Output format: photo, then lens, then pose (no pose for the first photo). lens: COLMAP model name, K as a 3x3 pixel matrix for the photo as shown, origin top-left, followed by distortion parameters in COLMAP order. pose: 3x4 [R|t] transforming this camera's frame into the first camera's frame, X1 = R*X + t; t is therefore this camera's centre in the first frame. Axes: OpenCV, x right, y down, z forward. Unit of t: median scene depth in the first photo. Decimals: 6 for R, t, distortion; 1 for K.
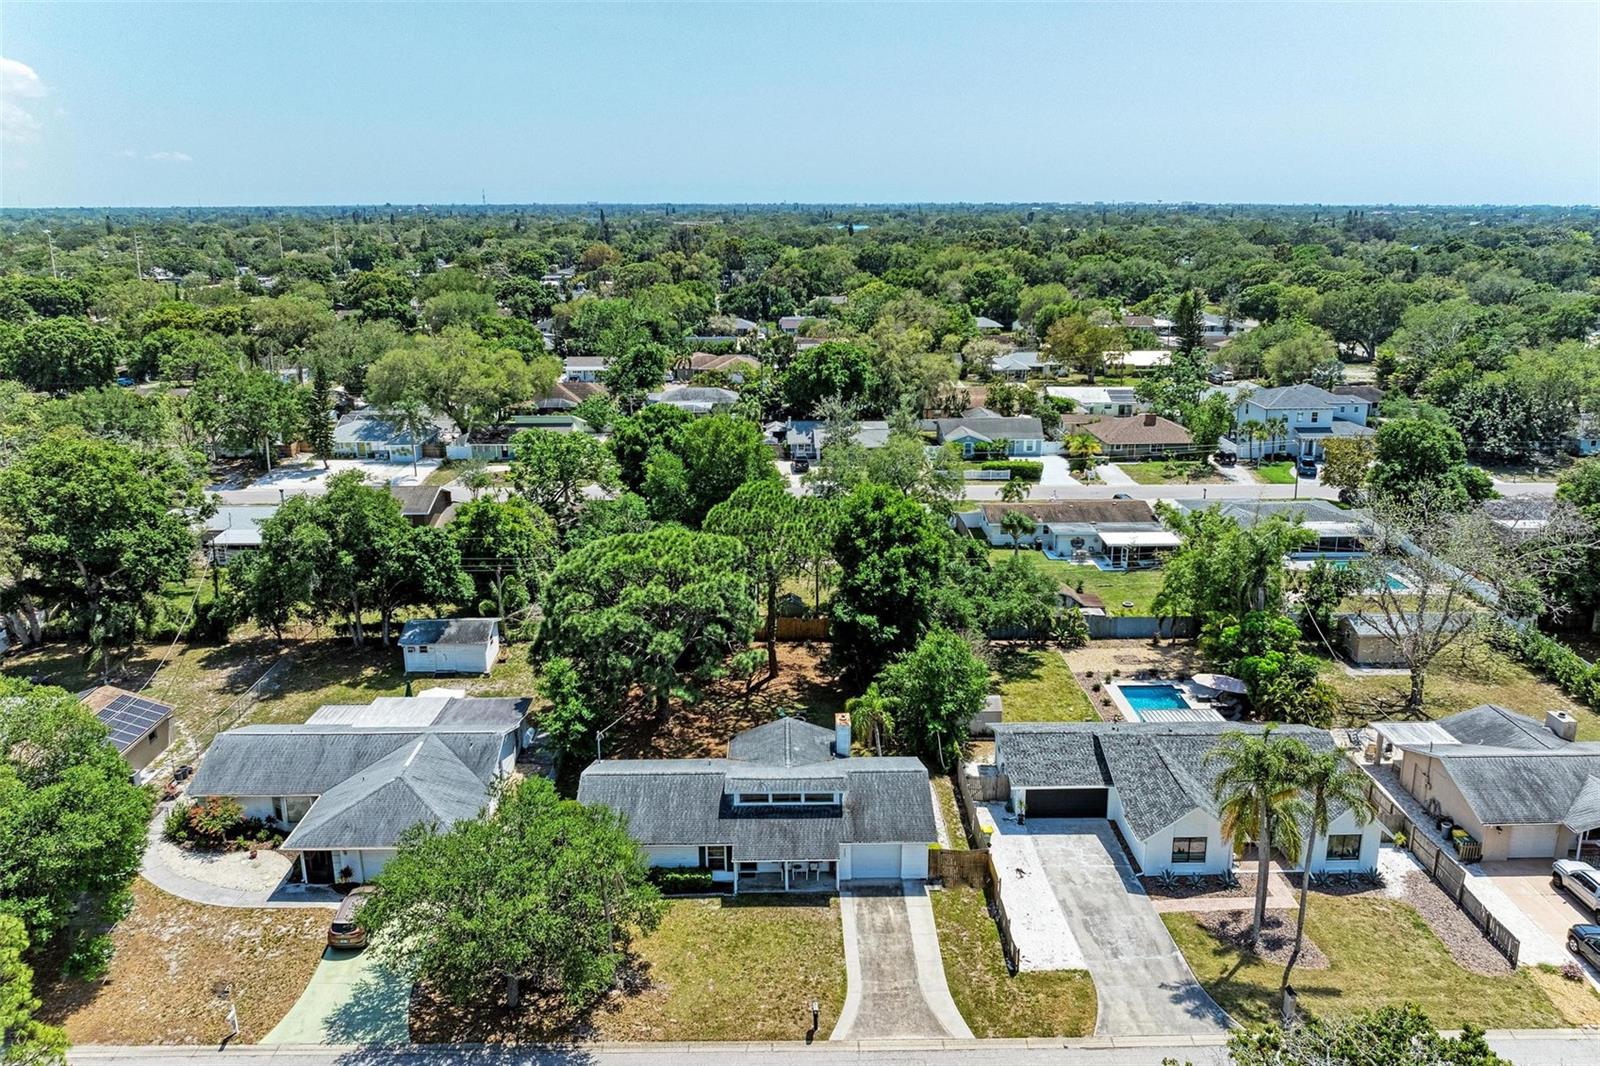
lens RADIAL K [[1121.1, 0, 800.0], [0, 1121.1, 533.0], [0, 0, 1]] dist [-0.018600, 0.000532]
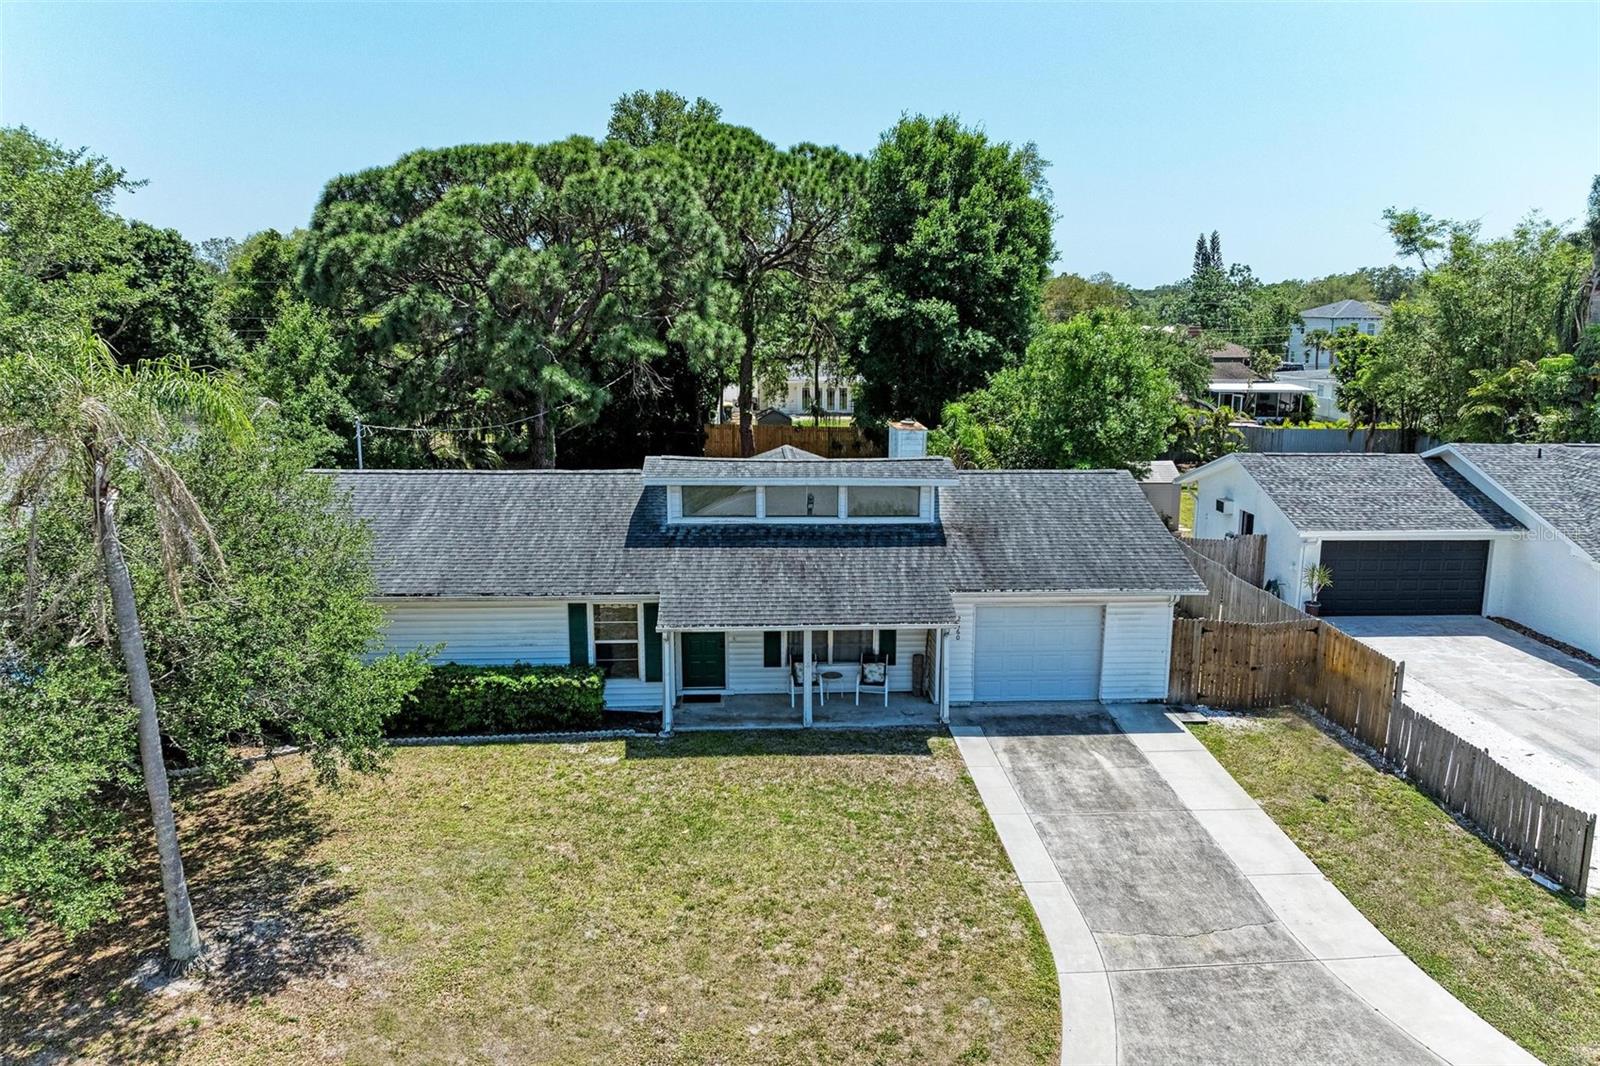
lens RADIAL K [[1092.7, 0, 828.6], [0, 1092.7, 532.3], [0, 0, 1]] dist [-0.014882, -0.000567]
pose [[0.997839, 0.002801, 0.065641, -0.029106], [0.001763, 0.997589, -0.069379, 0.285233], [-0.065677, 0.069345, 0.995428, 0.646077]]
